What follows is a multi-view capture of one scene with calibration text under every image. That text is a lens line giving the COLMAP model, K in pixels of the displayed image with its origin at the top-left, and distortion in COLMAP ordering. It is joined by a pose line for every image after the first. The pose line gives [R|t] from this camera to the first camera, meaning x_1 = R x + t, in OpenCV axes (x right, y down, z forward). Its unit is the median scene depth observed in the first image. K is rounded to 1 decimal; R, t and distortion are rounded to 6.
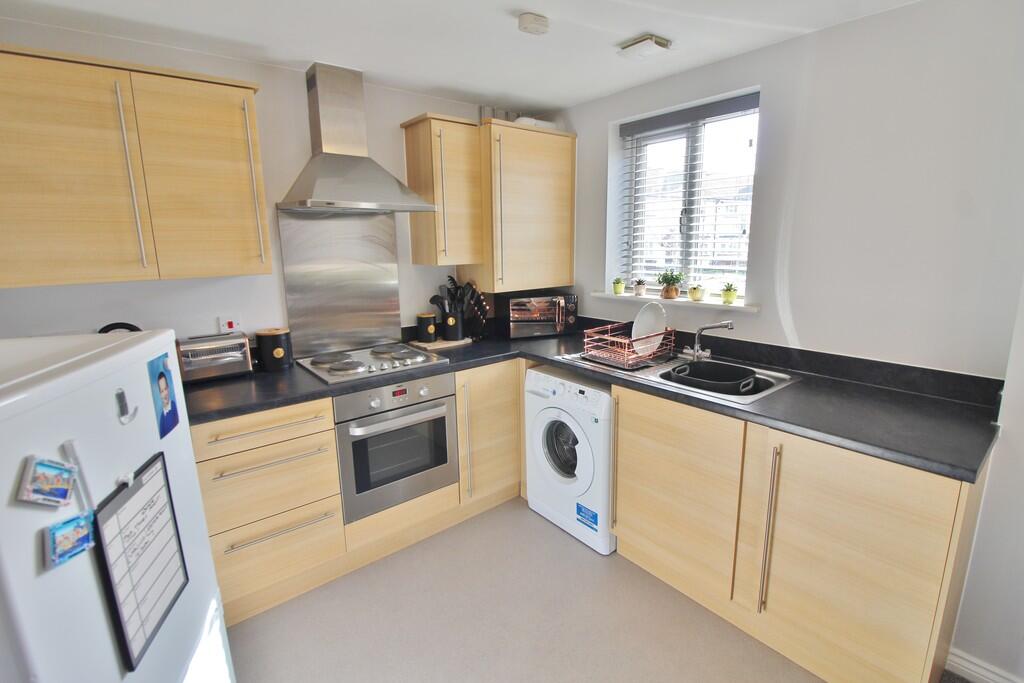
lens RADIAL K [[475.7, 0, 512.1], [0, 475.7, 336.4], [0, 0, 1]] dist [-0.014202, -0.000391]
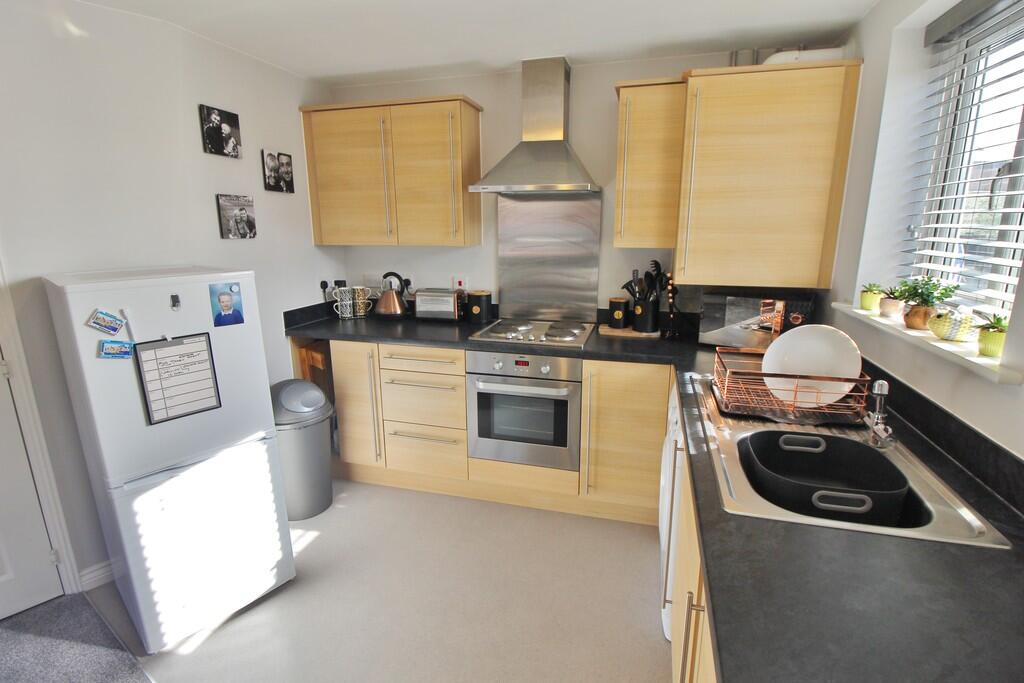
lens RADIAL K [[475.7, 0, 512.1], [0, 475.7, 336.4], [0, 0, 1]] dist [-0.014202, -0.000391]
pose [[0.582044, 0.198760, -0.788492, 0.548930], [-0.164797, 0.978378, 0.124977, -0.066792], [0.796283, 0.057199, 0.602214, 0.310460]]
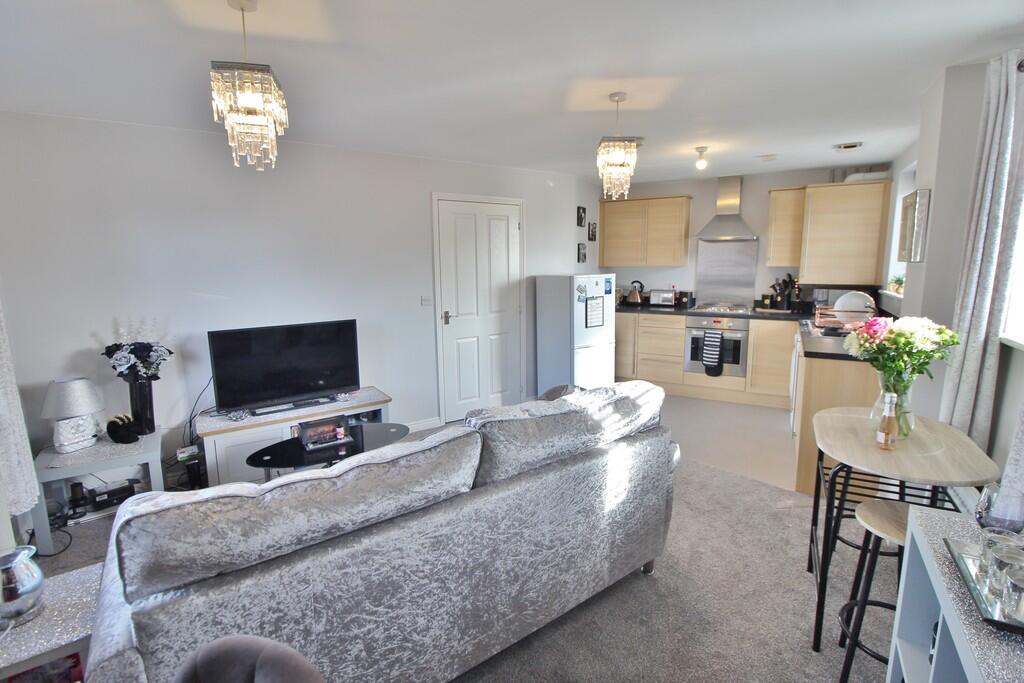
lens RADIAL K [[475.7, 0, 512.1], [0, 475.7, 336.4], [0, 0, 1]] dist [-0.014202, -0.000391]
pose [[0.371511, 0.162398, -0.914115, 1.350760], [-0.174918, 0.979194, 0.102870, 0.116882], [0.911802, 0.121678, 0.392188, -0.684353]]
